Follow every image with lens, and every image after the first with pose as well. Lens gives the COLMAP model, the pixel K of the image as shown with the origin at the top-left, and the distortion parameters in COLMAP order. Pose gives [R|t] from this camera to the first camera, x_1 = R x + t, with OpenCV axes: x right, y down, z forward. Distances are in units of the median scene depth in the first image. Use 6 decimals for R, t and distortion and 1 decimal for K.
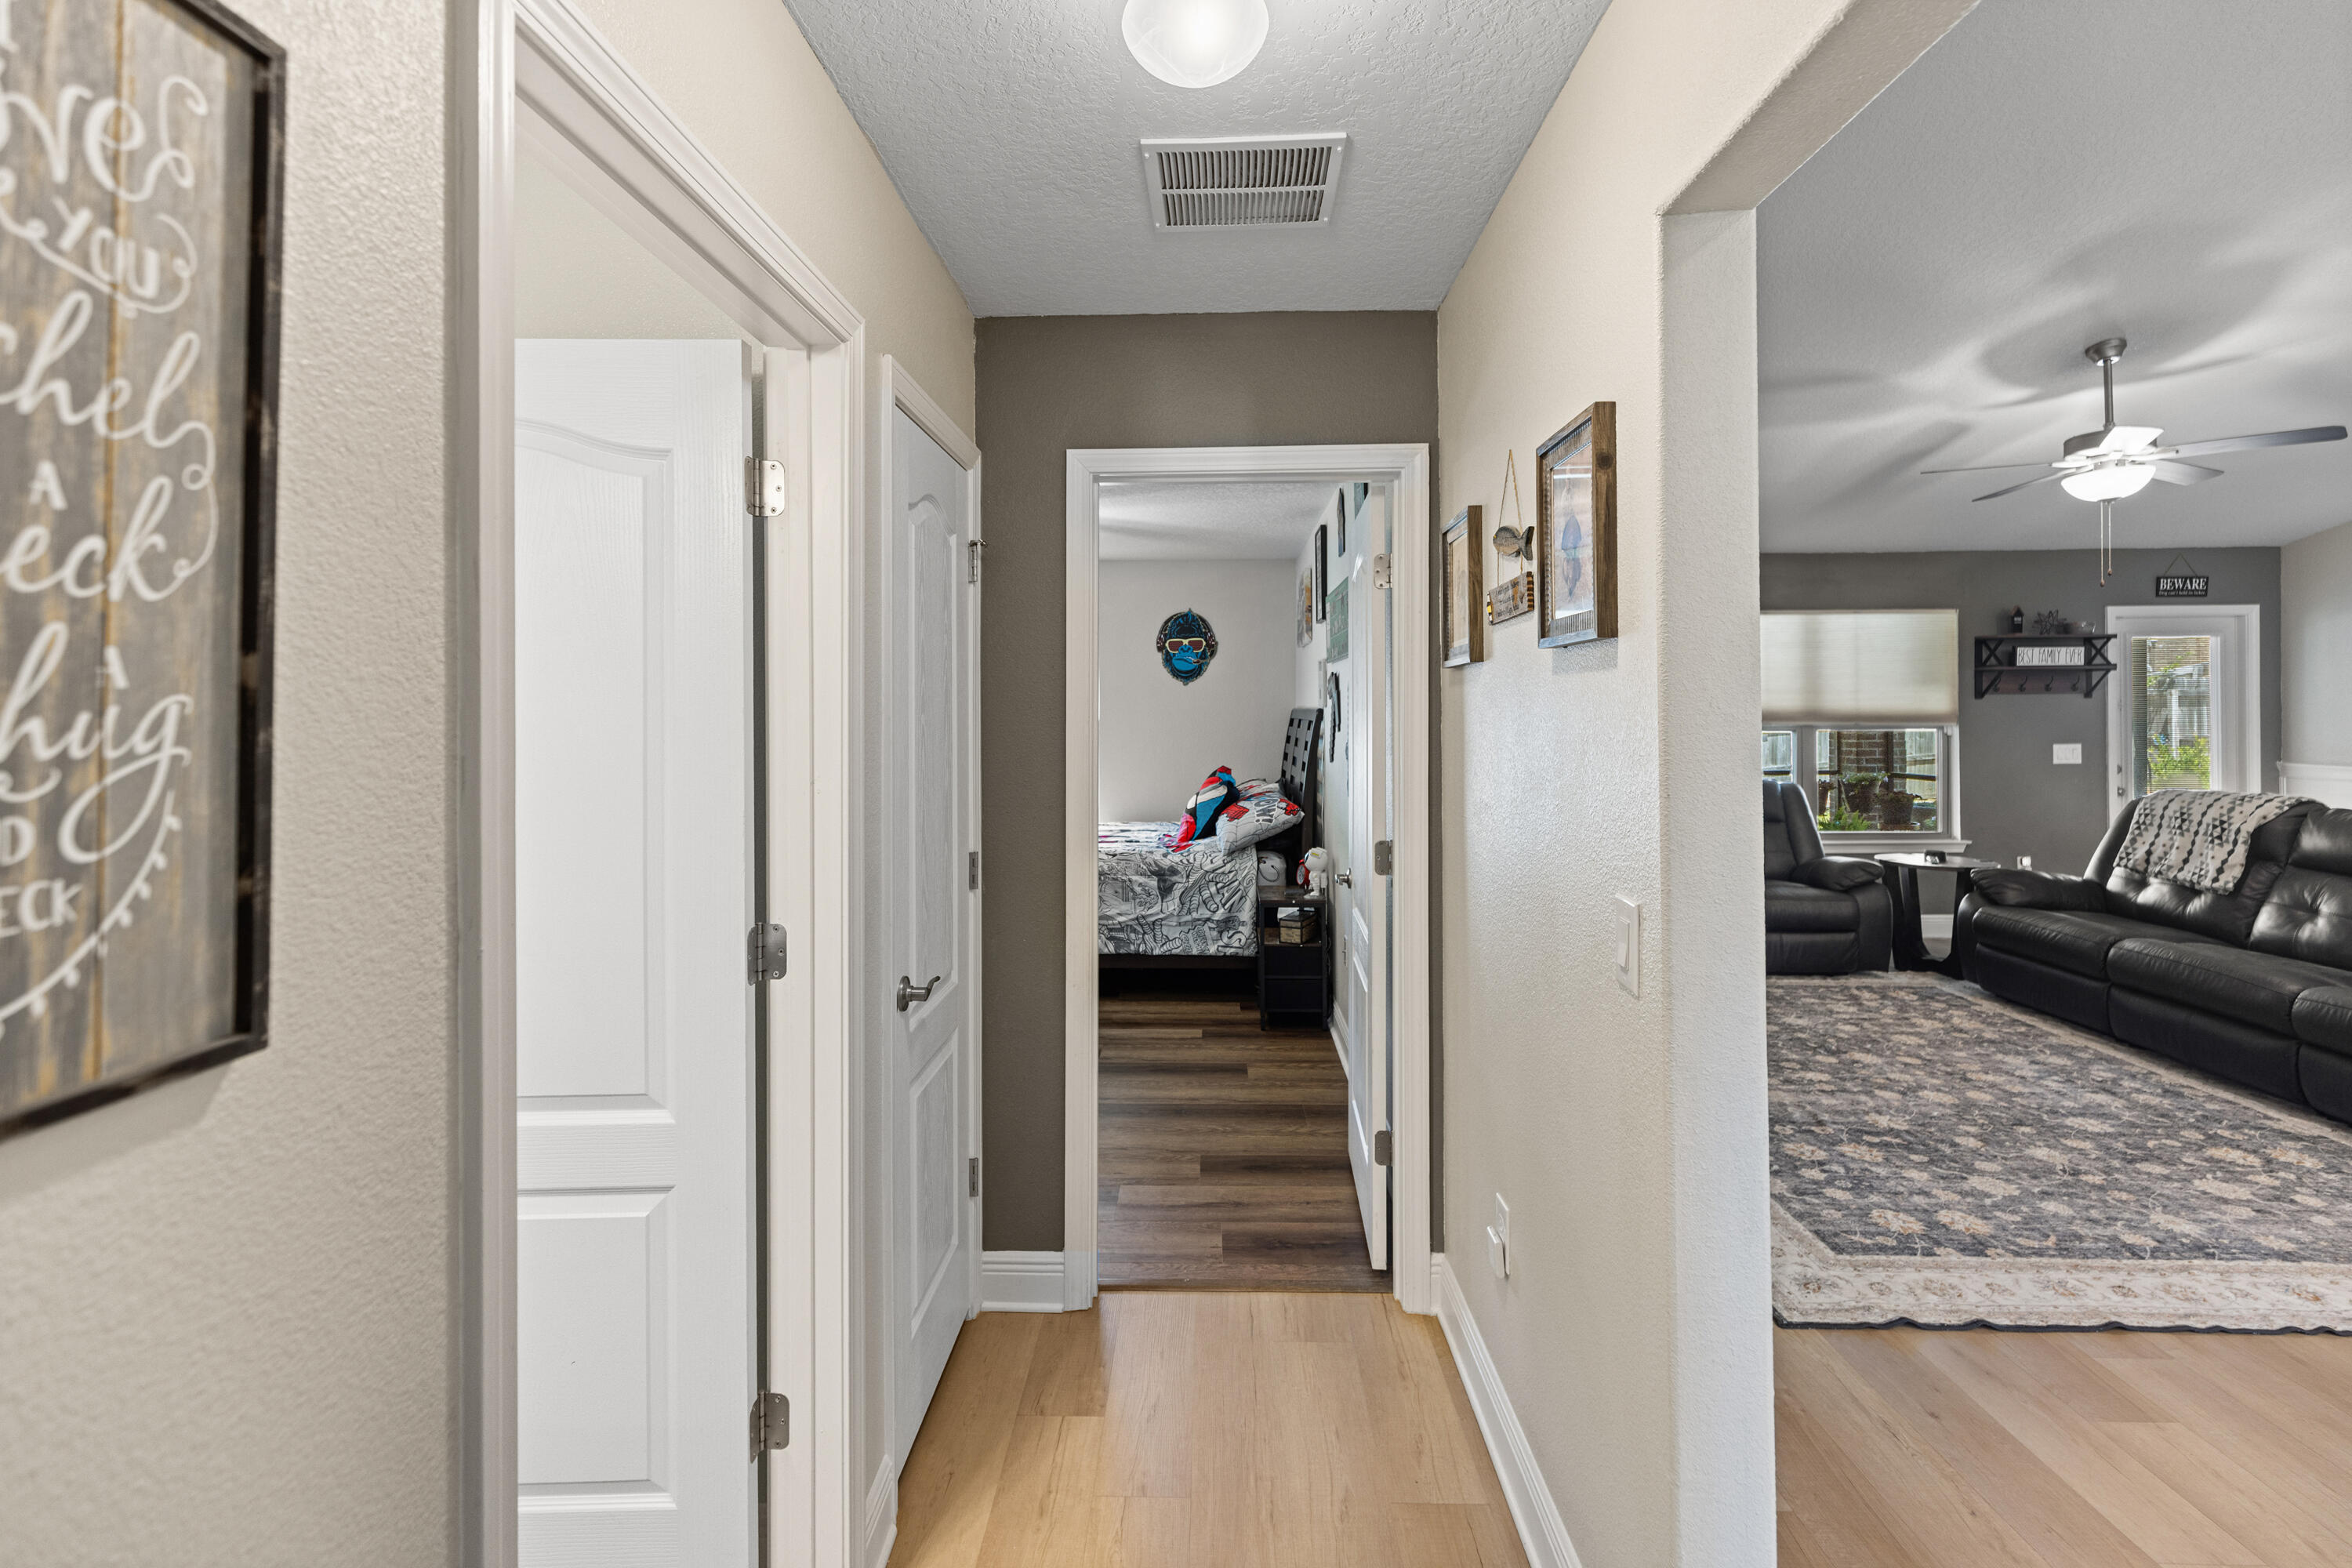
lens RADIAL K [[1060.4, 0, 1170.3], [0, 1060.4, 693.3], [0, 0, 1]] dist [0.004951, -0.001742]
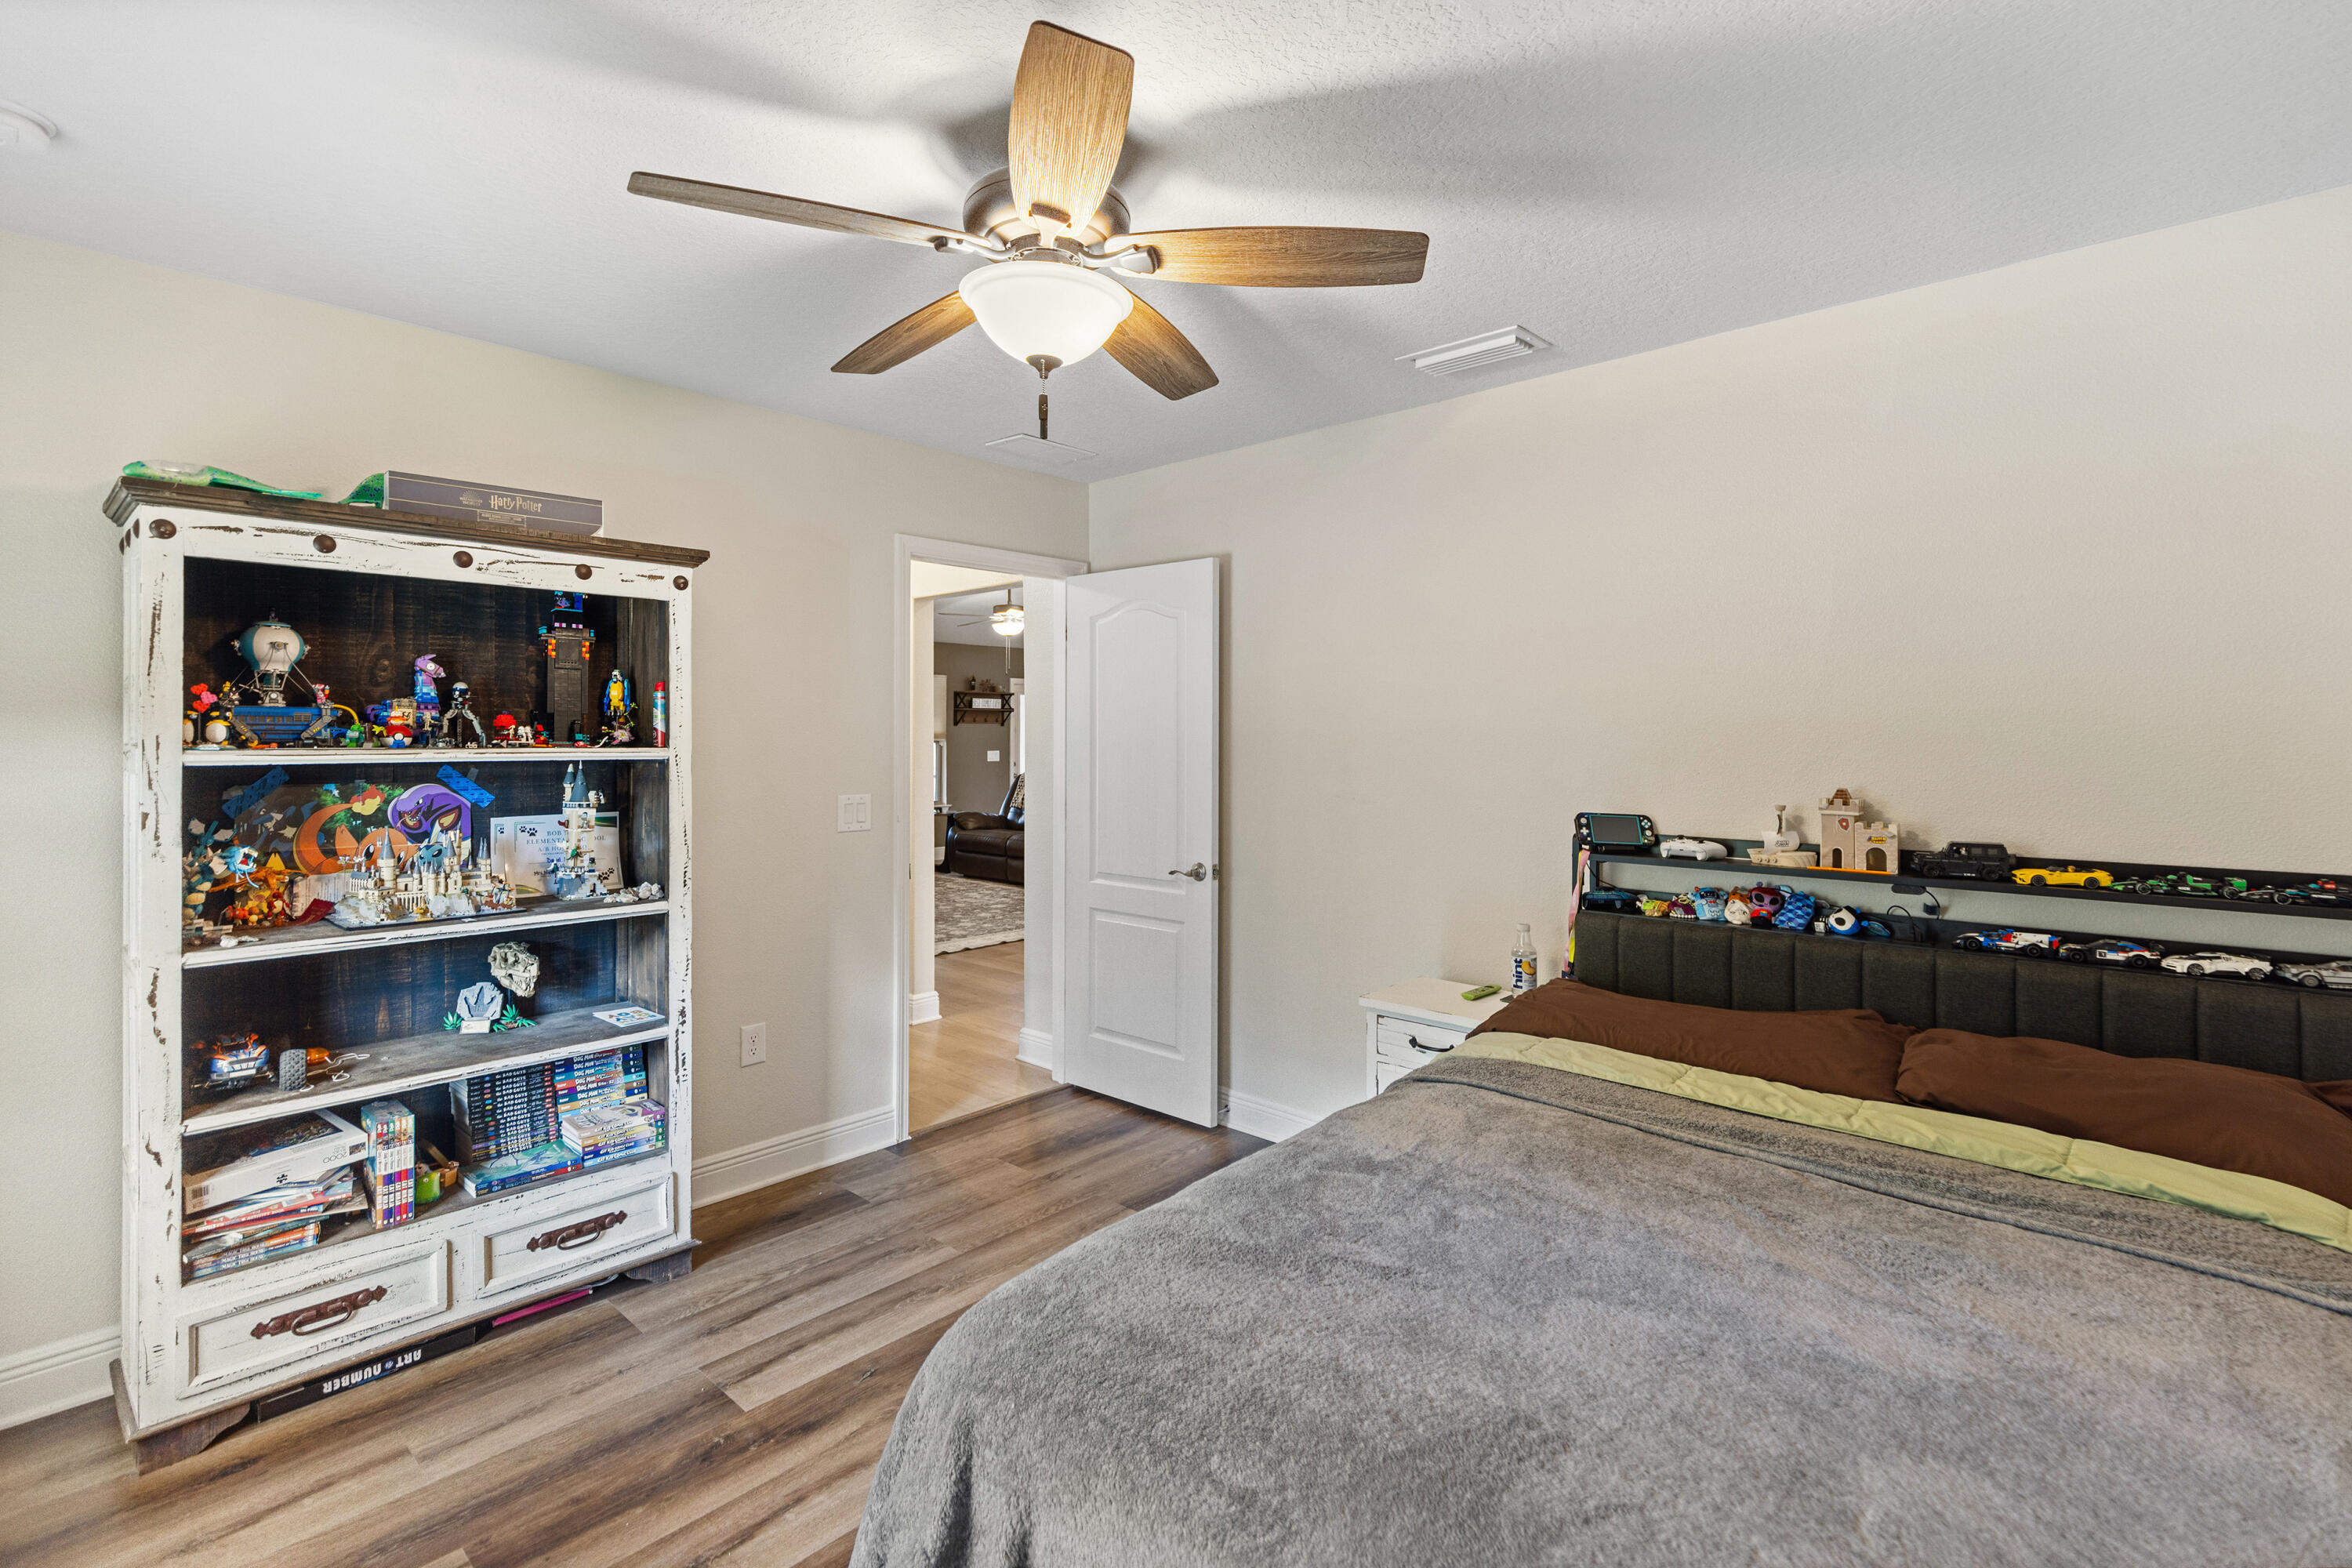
lens RADIAL K [[1060.4, 0, 1173.3], [0, 1060.4, 763.9], [0, 0, 1]] dist [0.004951, -0.001742]
pose [[0.645742, -0.009907, 0.763492, -0.415759], [-0.016173, 0.999514, 0.026649, 0.017550], [-0.763385, -0.029556, 0.645267, -0.493057]]
